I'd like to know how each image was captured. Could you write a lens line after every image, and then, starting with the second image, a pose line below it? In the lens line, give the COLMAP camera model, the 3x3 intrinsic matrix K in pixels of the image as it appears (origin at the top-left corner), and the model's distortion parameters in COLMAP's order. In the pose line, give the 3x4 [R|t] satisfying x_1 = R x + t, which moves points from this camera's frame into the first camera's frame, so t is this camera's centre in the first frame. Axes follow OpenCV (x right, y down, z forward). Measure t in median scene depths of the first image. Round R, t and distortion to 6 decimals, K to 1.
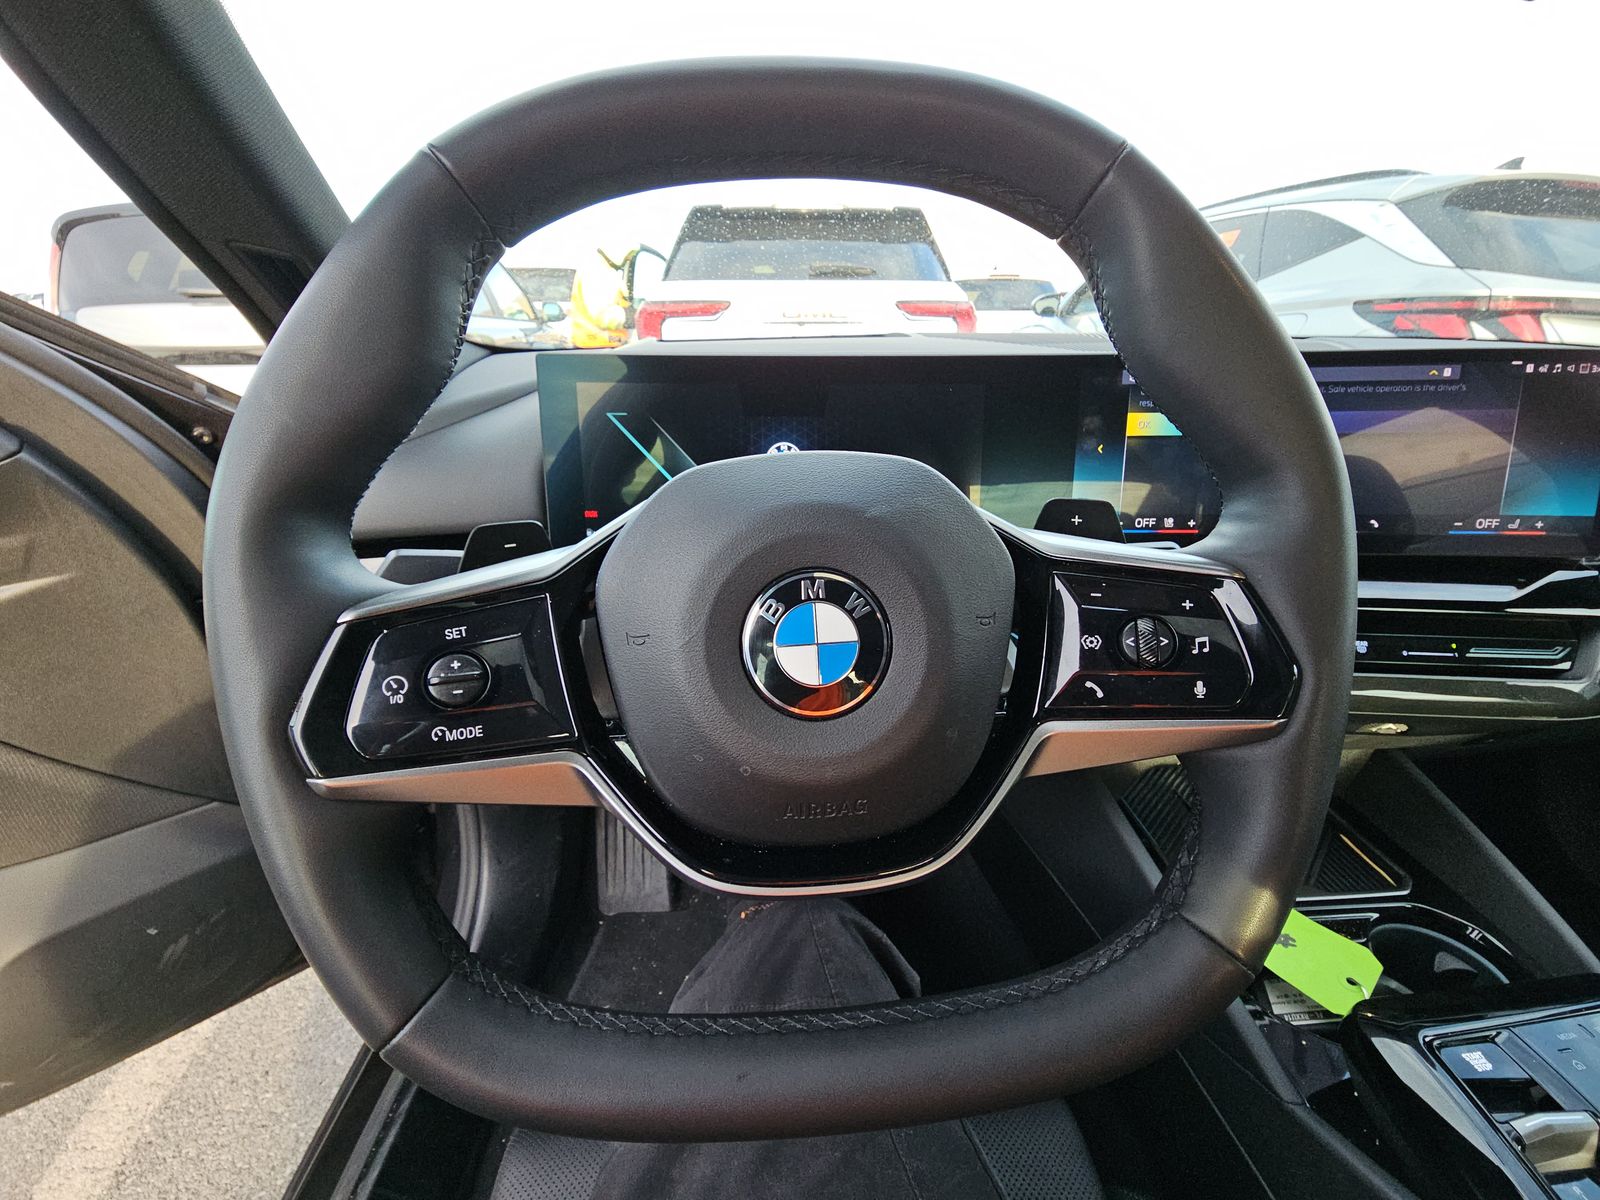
lens RADIAL K [[643.1, 0, 794.8], [0, 643.1, 600.4], [0, 0, 1]] dist [0.002741, -0.002746]
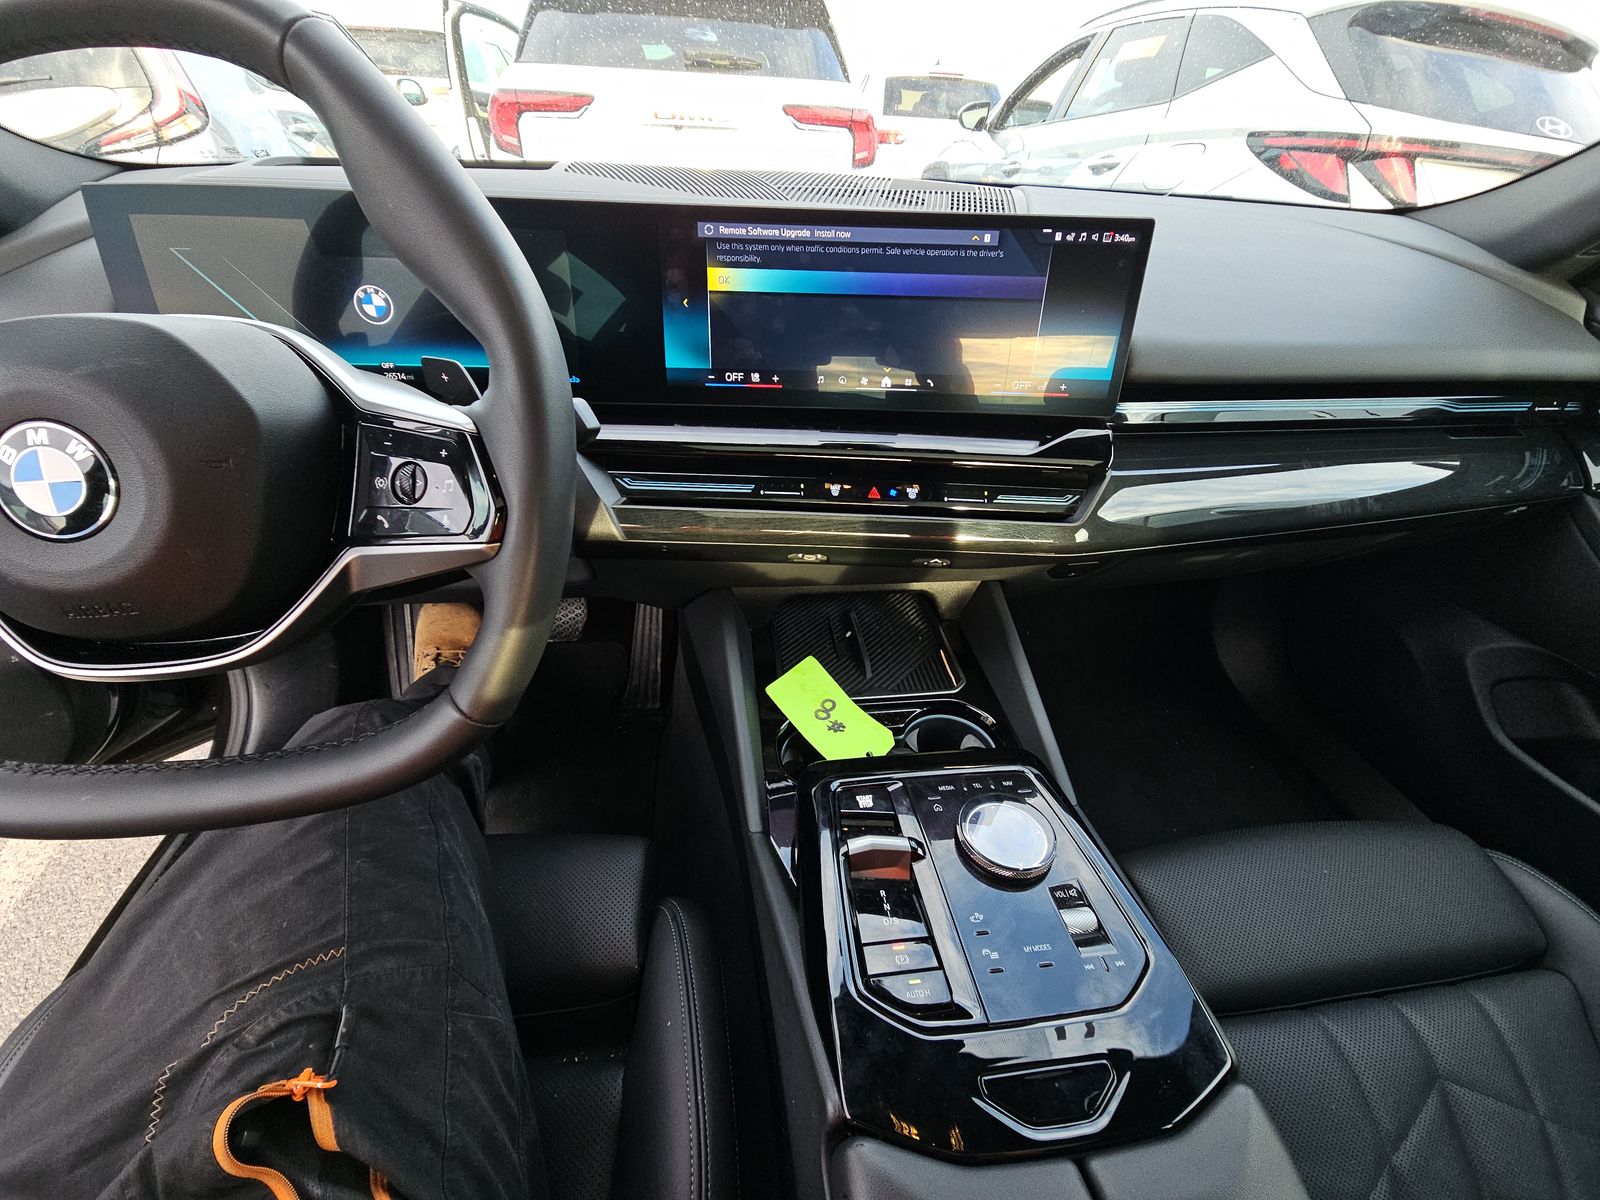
lens RADIAL K [[643.1, 0, 802.7], [0, 643.1, 596.0], [0, 0, 1]] dist [0.002741, -0.002746]
pose [[0.996920, -0.003668, 0.078342, 0.294312], [-0.014257, 0.973787, 0.227013, -0.004211], [-0.077121, -0.227430, 0.970736, -0.078294]]
